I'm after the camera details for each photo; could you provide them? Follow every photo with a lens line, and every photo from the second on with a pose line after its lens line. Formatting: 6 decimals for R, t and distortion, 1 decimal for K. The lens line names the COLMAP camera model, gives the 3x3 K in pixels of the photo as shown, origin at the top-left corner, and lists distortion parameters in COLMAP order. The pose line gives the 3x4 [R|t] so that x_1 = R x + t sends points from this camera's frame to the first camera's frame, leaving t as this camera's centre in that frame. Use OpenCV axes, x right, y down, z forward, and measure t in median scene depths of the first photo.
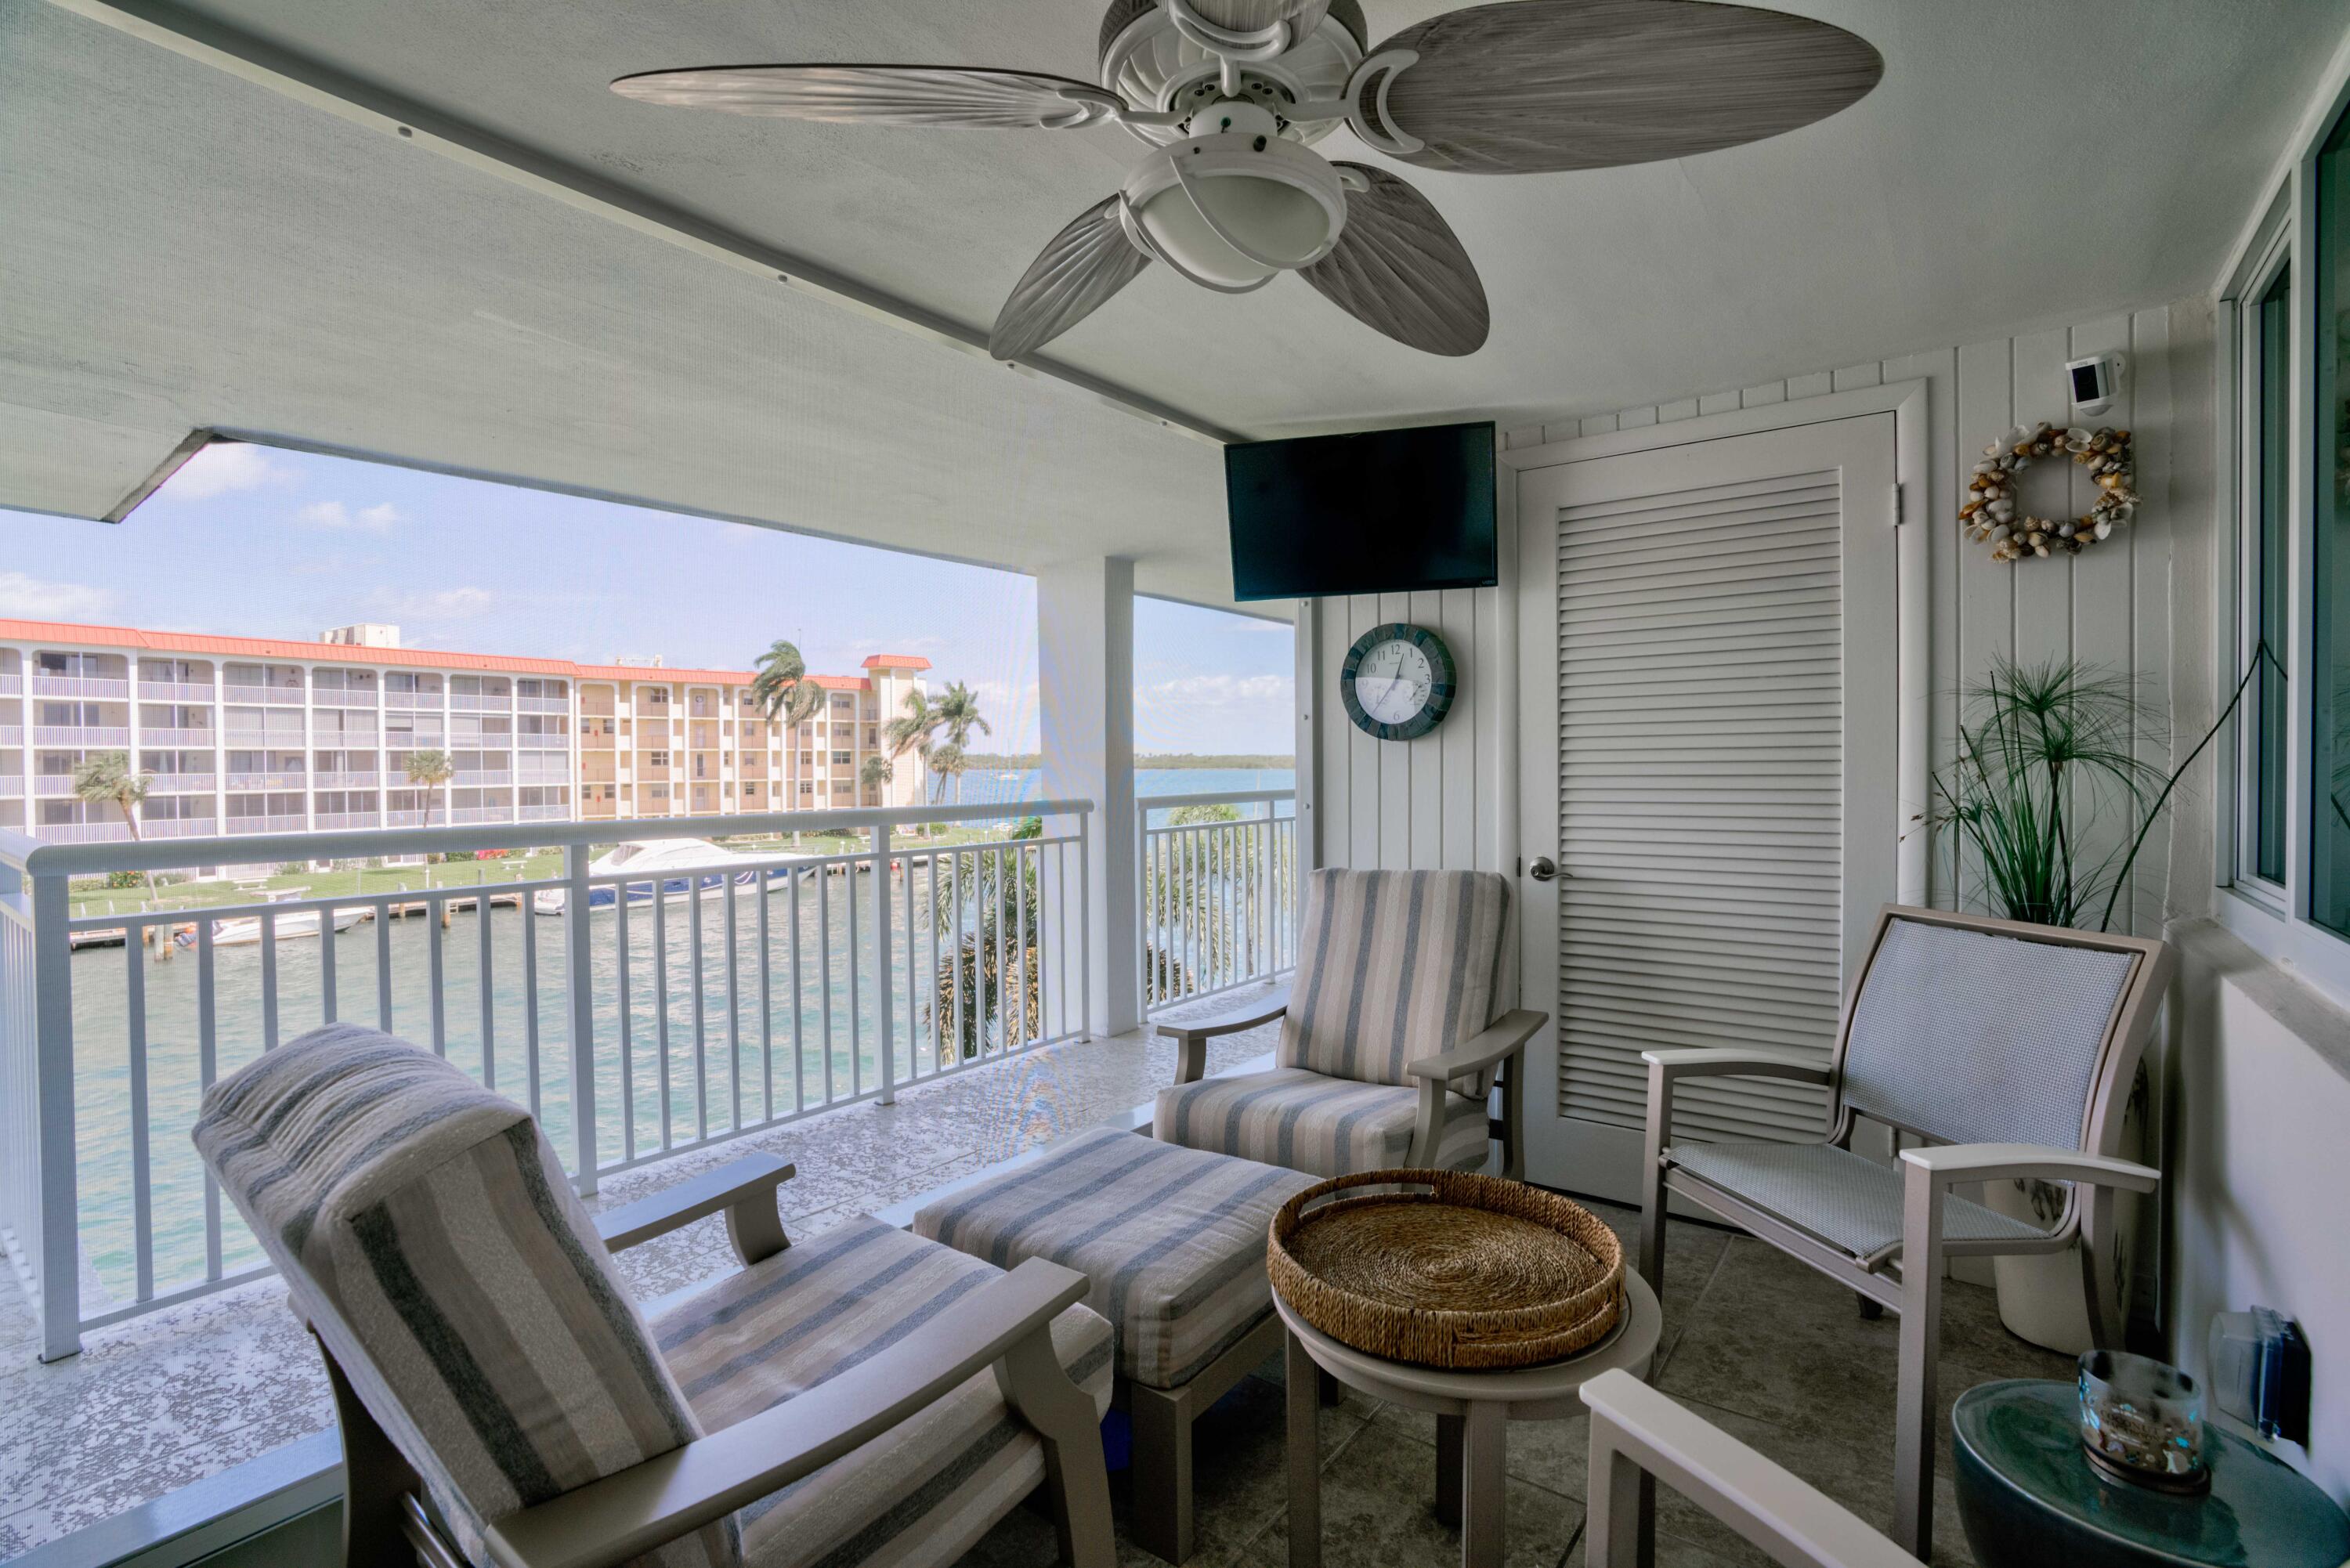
lens RADIAL K [[1072.1, 0, 1174.7], [0, 1072.1, 786.0], [0, 0, 1]] dist [-0.070975, 0.026462]
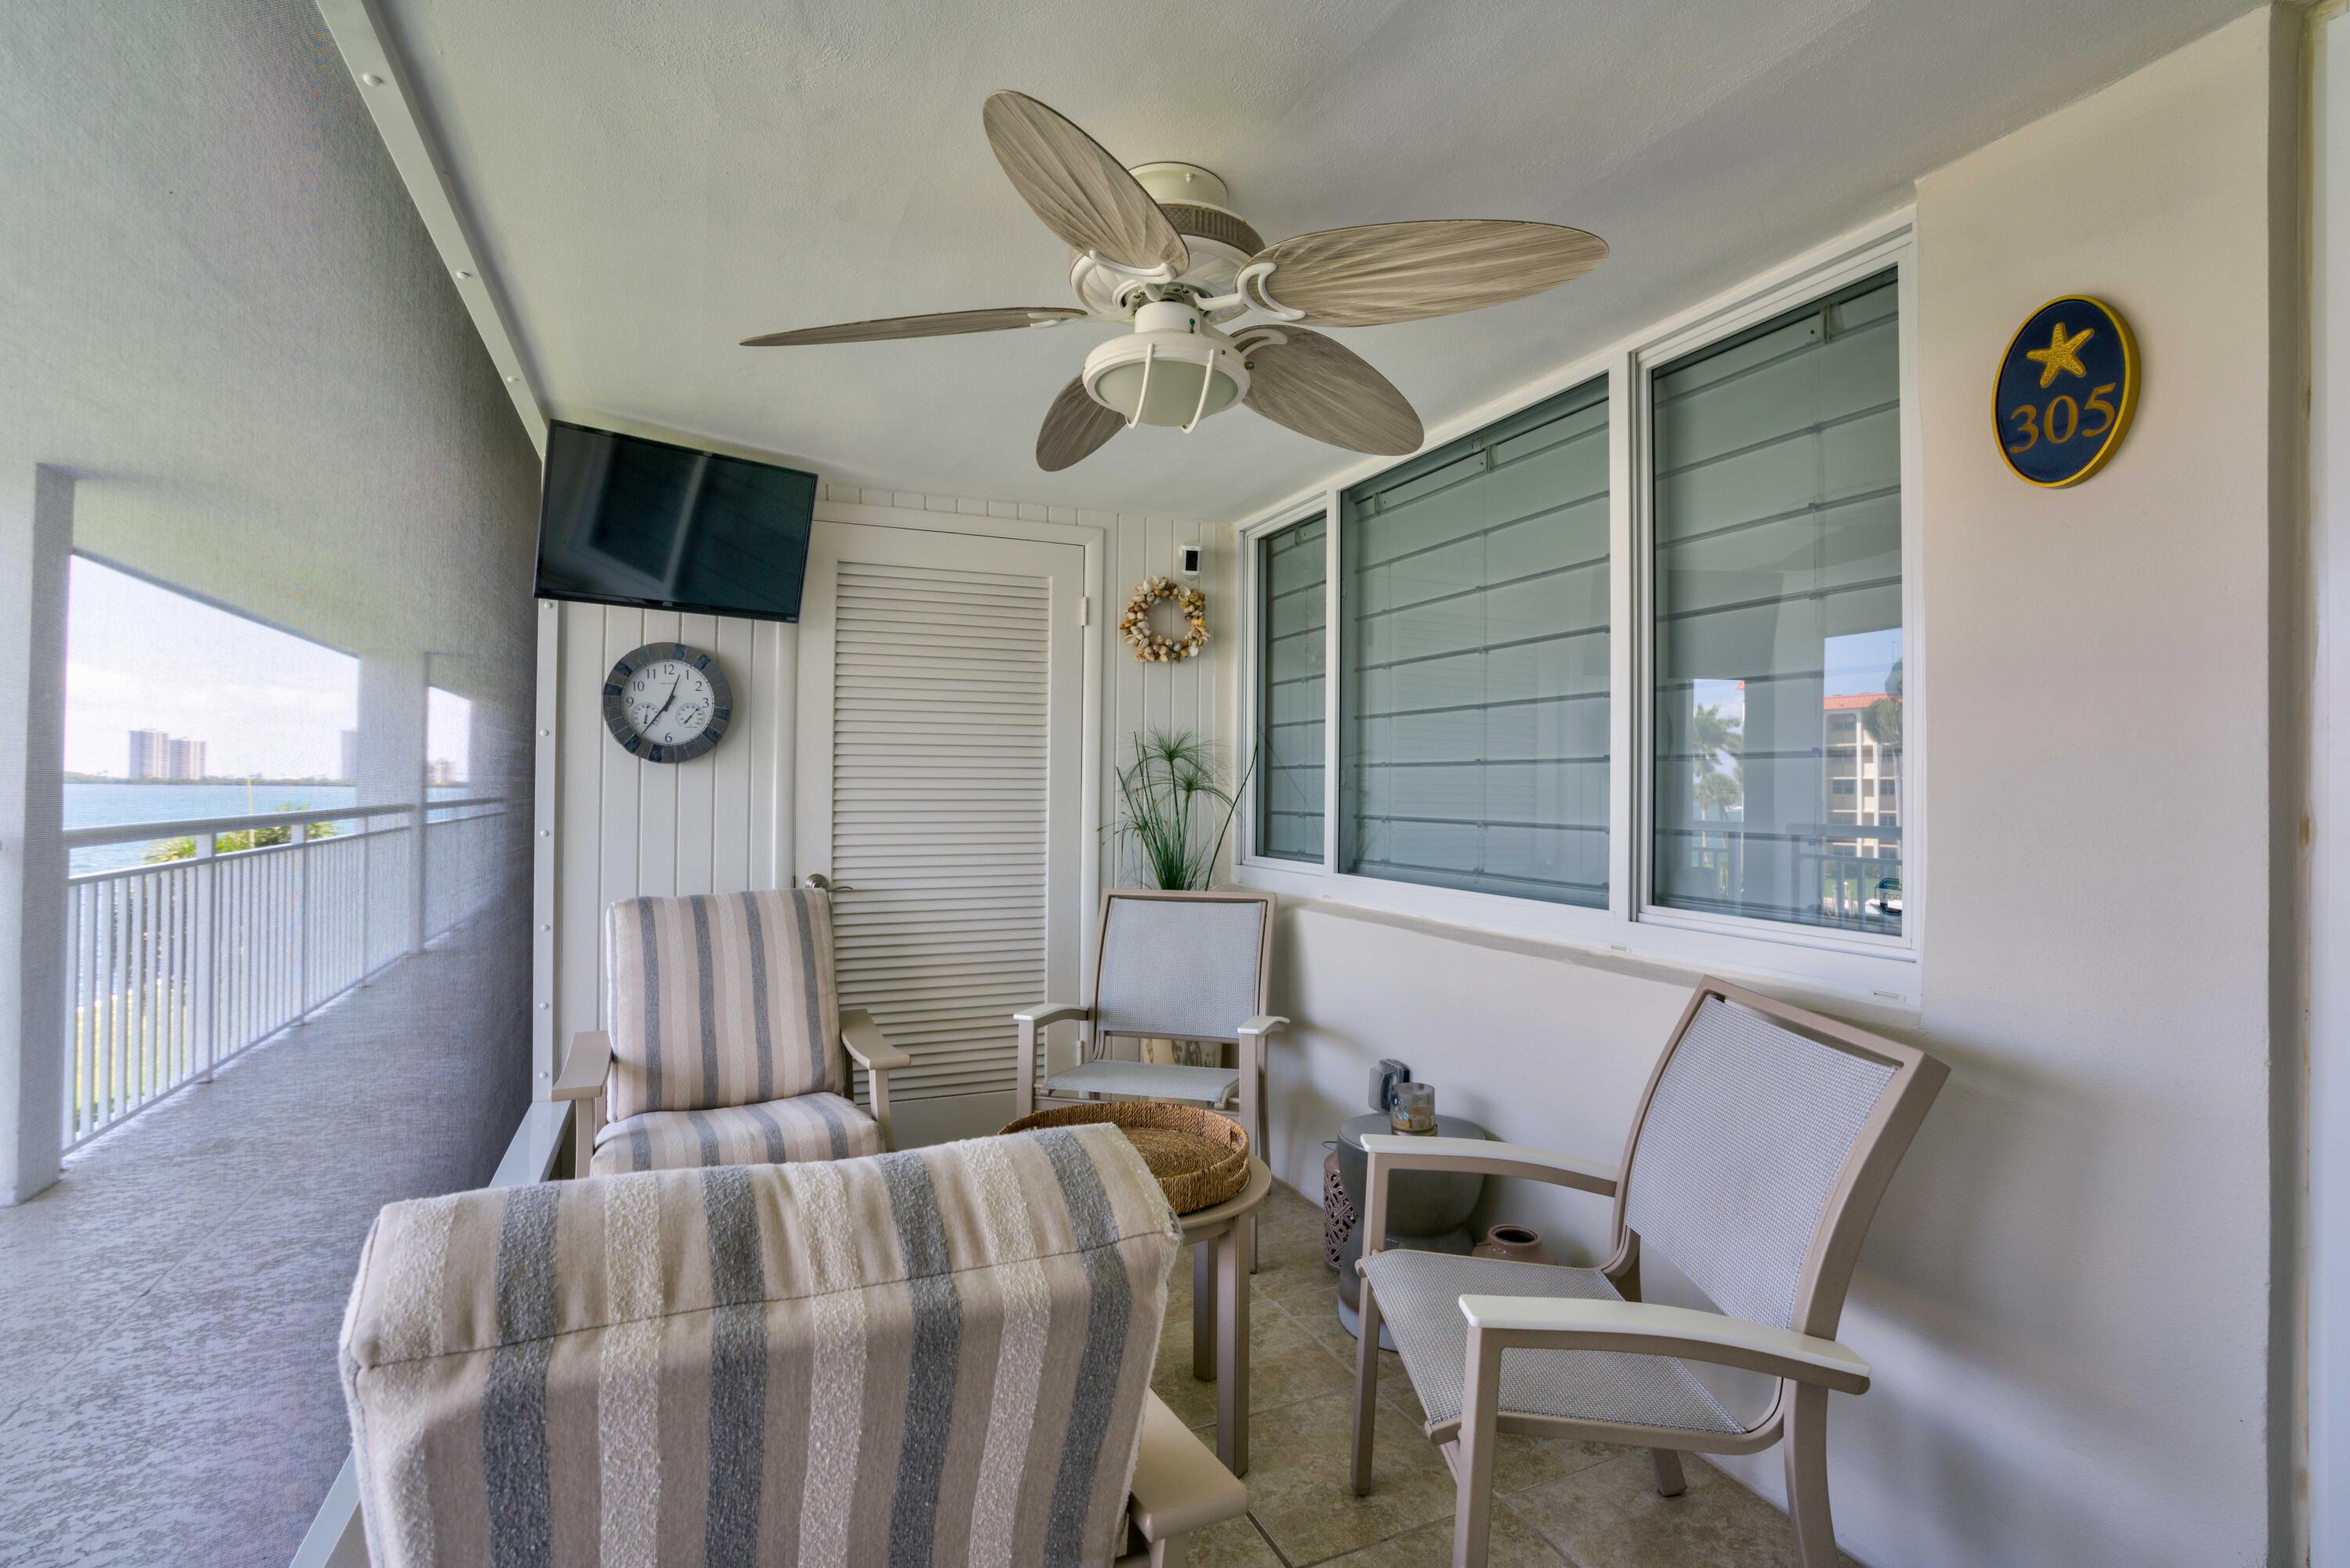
lens RADIAL K [[1128.3, 0, 1158.2], [0, 1128.3, 781.6], [0, 0, 1]] dist [-0.022913, 0.000348]
pose [[0.493982, 0.015986, 0.869325, -0.534050], [0.005482, 0.999754, -0.021499, -0.001087], [-0.869455, 0.015386, 0.493773, 0.126256]]
